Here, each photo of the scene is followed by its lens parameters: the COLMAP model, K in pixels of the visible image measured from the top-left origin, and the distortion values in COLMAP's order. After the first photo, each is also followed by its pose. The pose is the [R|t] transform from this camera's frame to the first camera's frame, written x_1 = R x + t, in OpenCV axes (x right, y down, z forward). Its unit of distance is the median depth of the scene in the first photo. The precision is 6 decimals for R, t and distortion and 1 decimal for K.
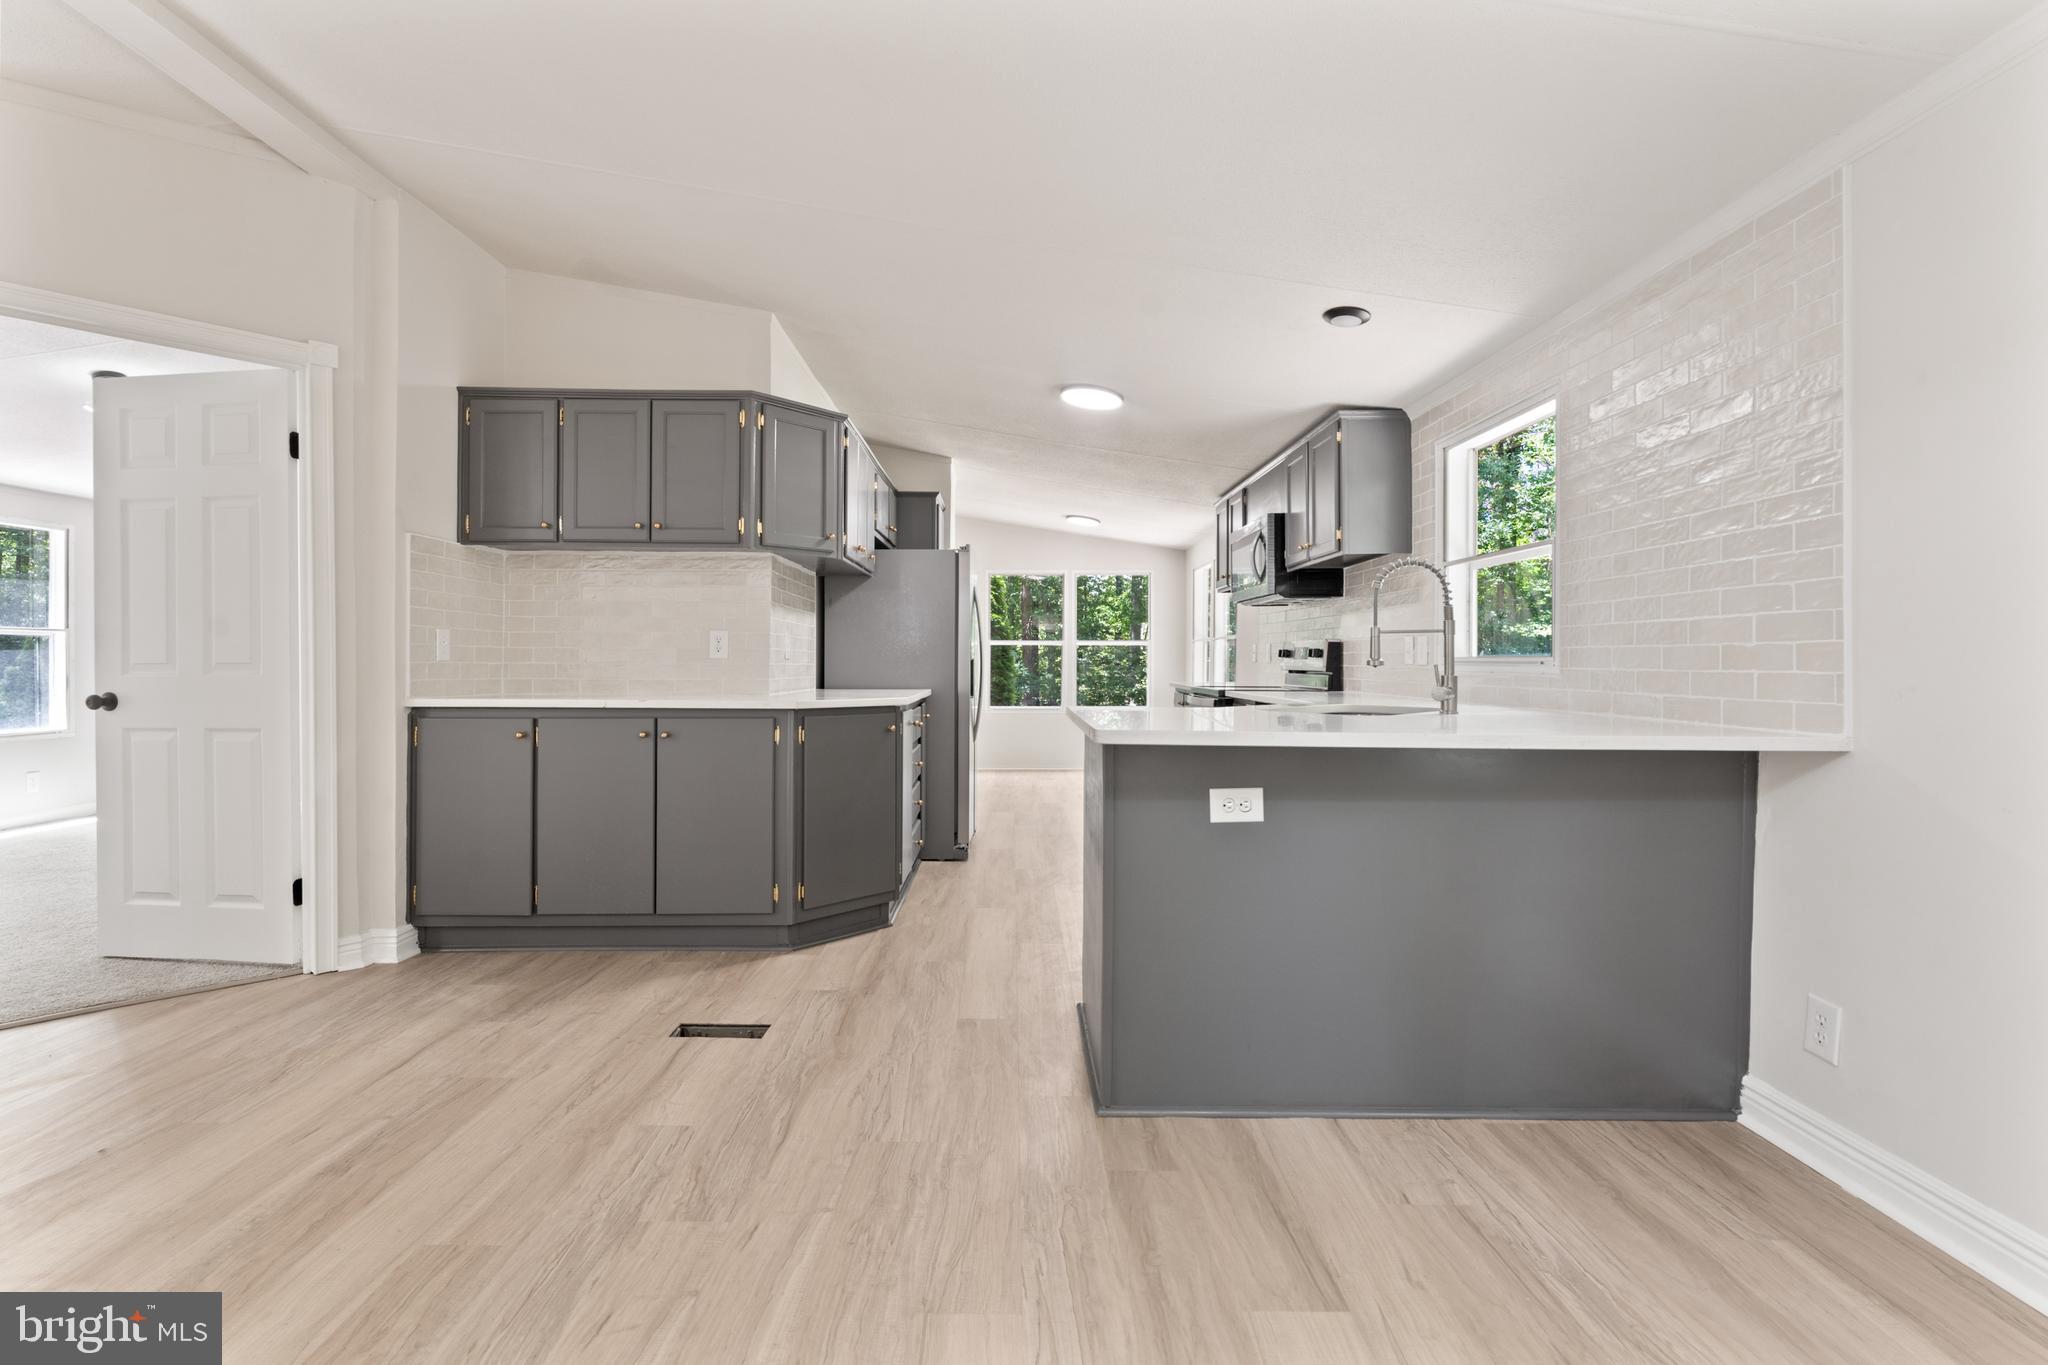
lens RADIAL K [[903.4, 0, 1013.1], [0, 903.4, 673.5], [0, 0, 1]] dist [0.000575, -0.000167]
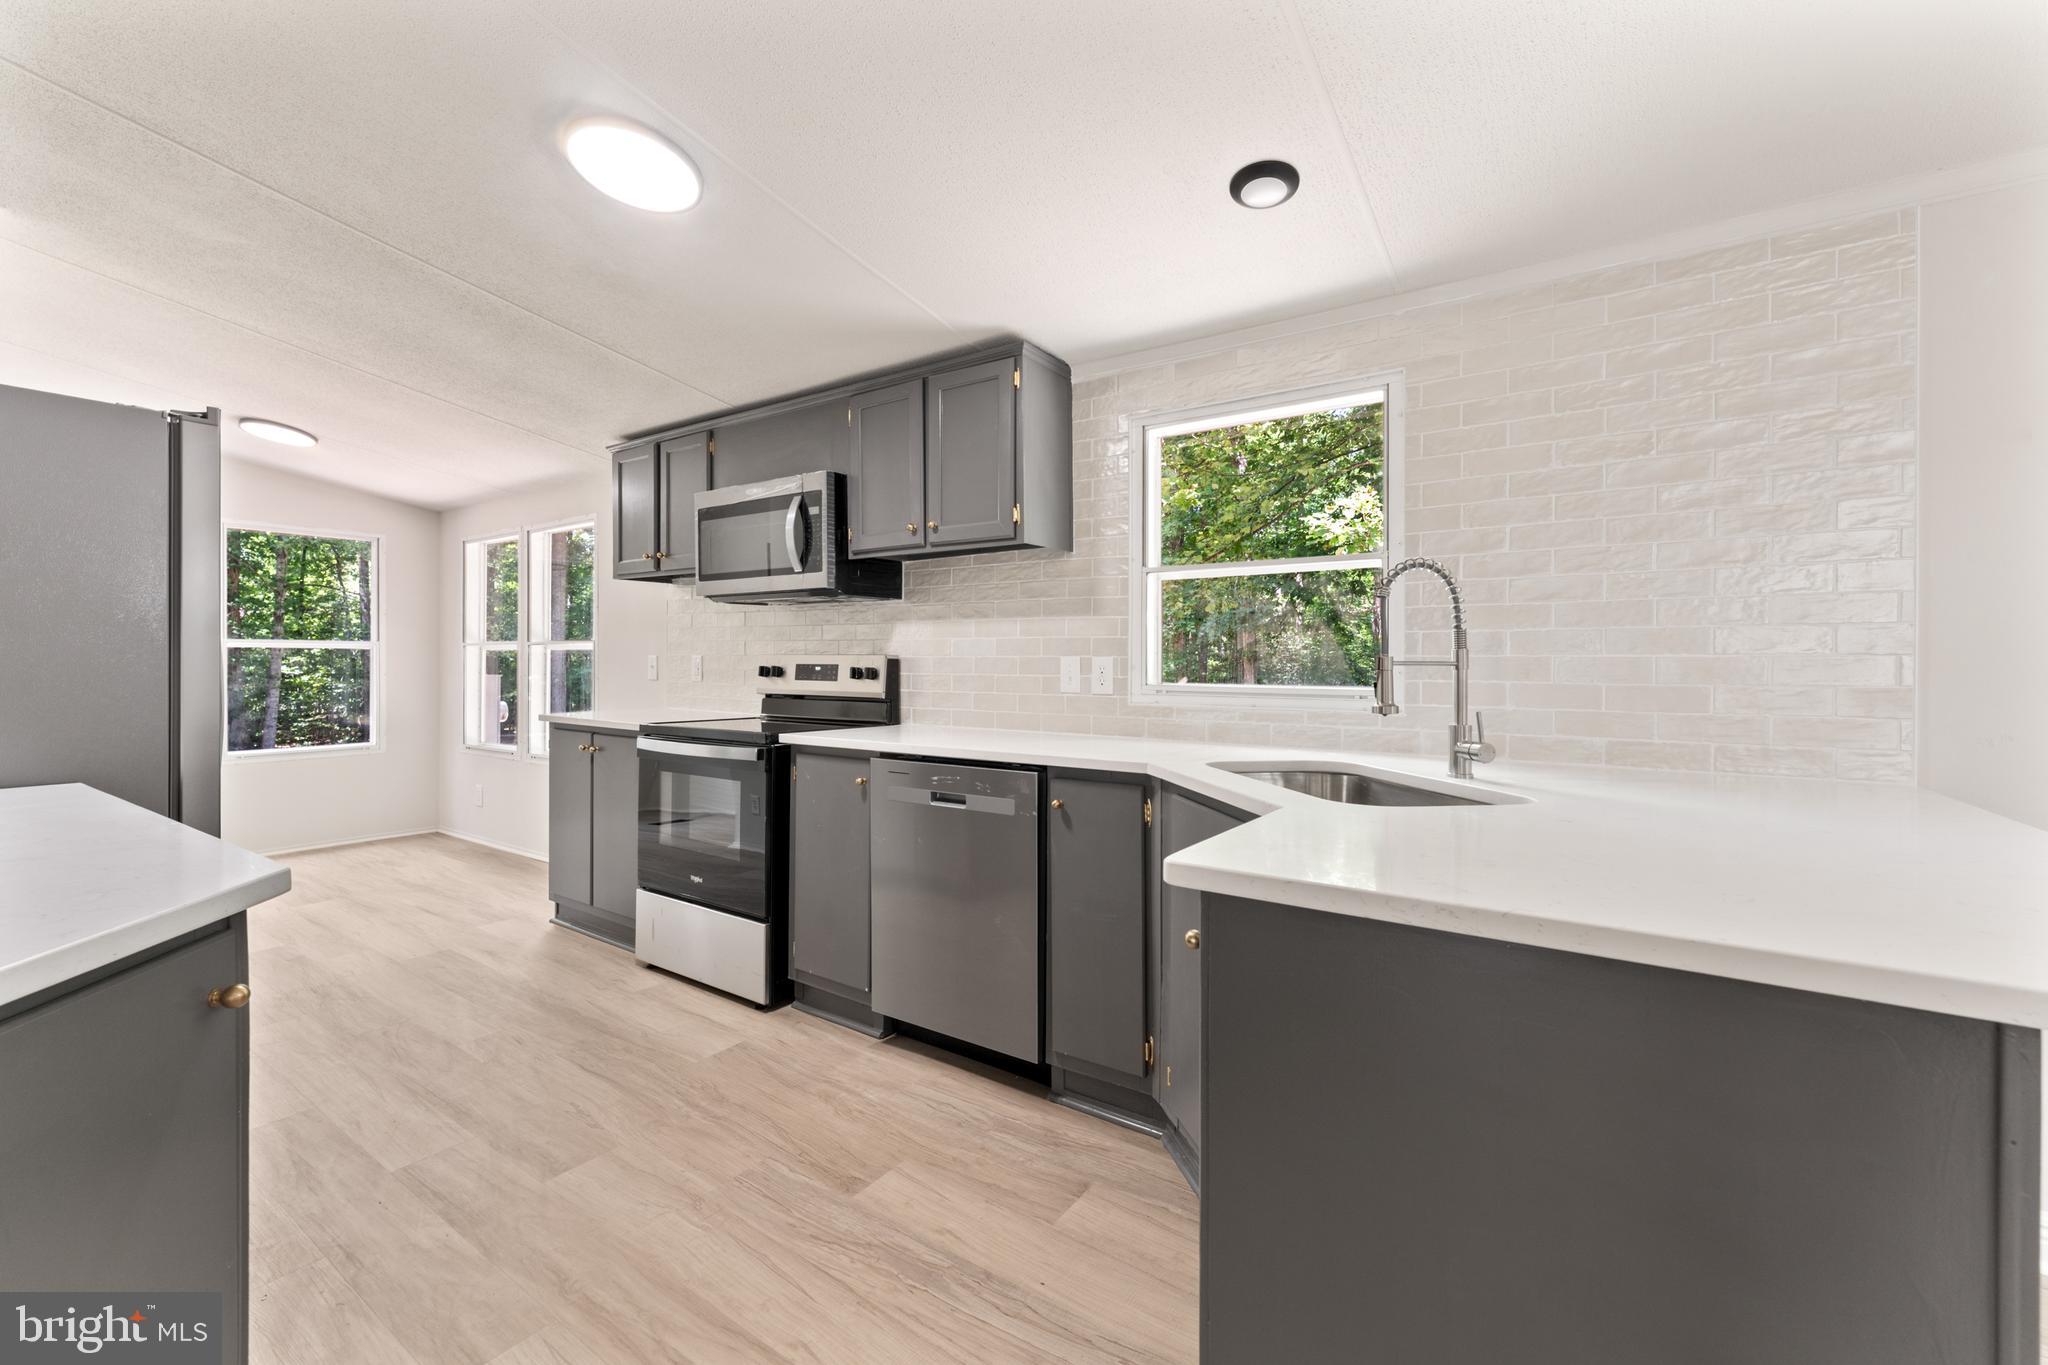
lens RADIAL K [[849.8, 0, 1020.3], [0, 849.8, 657.4], [0, 0, 1]] dist [0.001696, 0.000096]
pose [[0.579517, 0.003531, 0.814952, -0.232941], [0.008908, 0.999903, -0.010667, -0.041059], [-0.814911, 0.013441, 0.579430, 0.746372]]
